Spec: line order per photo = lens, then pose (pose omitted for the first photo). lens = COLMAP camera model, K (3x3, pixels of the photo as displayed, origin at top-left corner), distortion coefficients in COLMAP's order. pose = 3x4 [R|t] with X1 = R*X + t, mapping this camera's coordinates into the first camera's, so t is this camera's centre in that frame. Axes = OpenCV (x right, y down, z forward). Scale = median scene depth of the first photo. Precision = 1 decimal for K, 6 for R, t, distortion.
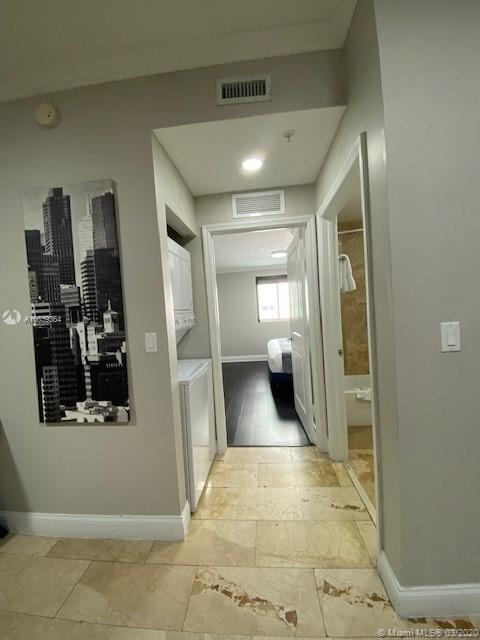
lens RADIAL K [[257.8, 0, 240.0], [0, 257.8, 320.0], [0, 0, 1]] dist [0.024651, -0.020756]
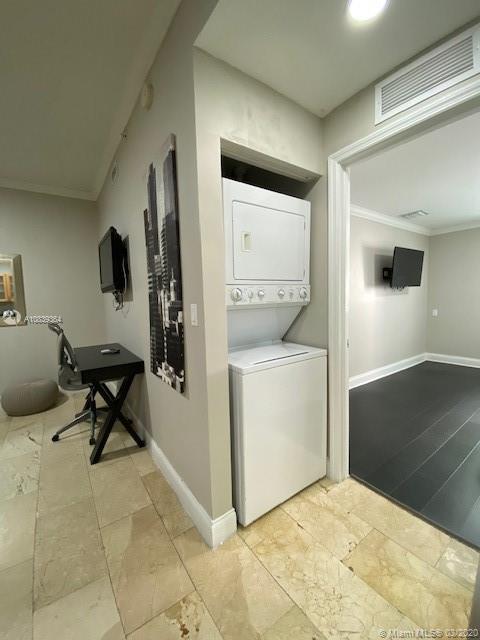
lens RADIAL K [[257.8, 0, 240.0], [0, 257.8, 320.0], [0, 0, 1]] dist [0.024651, -0.020756]
pose [[0.650092, 0.104327, -0.752659, 0.411671], [-0.040996, 0.993903, 0.102357, 0.009048], [0.758749, -0.035686, 0.650405, 0.544488]]
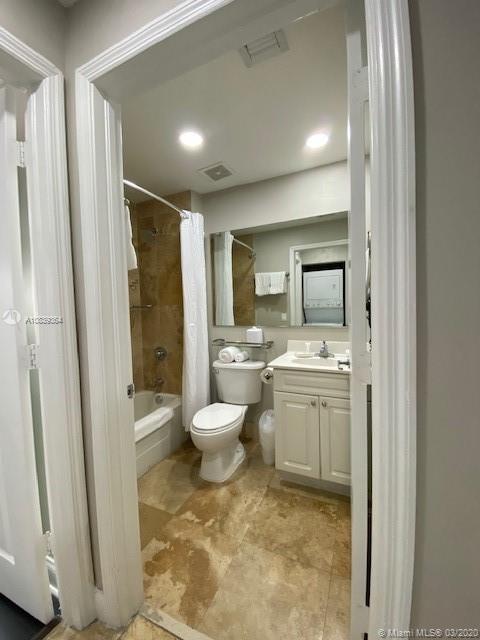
lens RADIAL K [[257.8, 0, 240.0], [0, 257.8, 320.0], [0, 0, 1]] dist [0.024651, -0.020756]
pose [[0.343073, 0.010886, 0.939246, 0.001613], [0.026356, 0.999428, -0.021210, 0.012579], [-0.938939, 0.032032, 0.342590, 0.905943]]
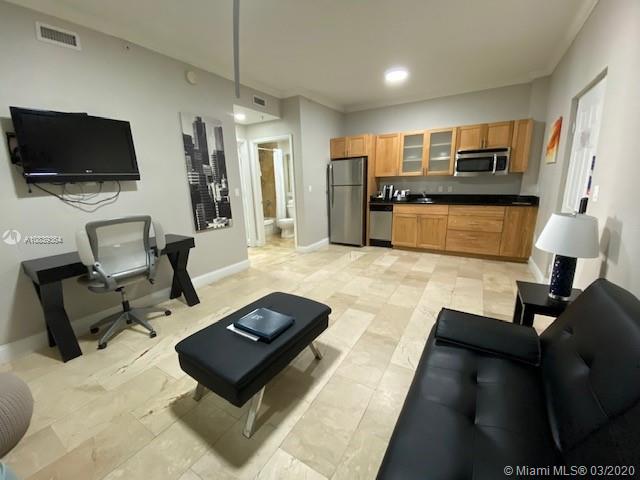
lens RADIAL K [[257.8, 0, 320.0], [0, 257.8, 240.0], [0, 0, 1]] dist [0.024651, -0.020756]
pose [[0.444917, -0.147906, 0.883274, -2.248624], [0.034752, 0.988376, 0.148001, 0.196843], [-0.894897, -0.035153, 0.444885, -0.842199]]
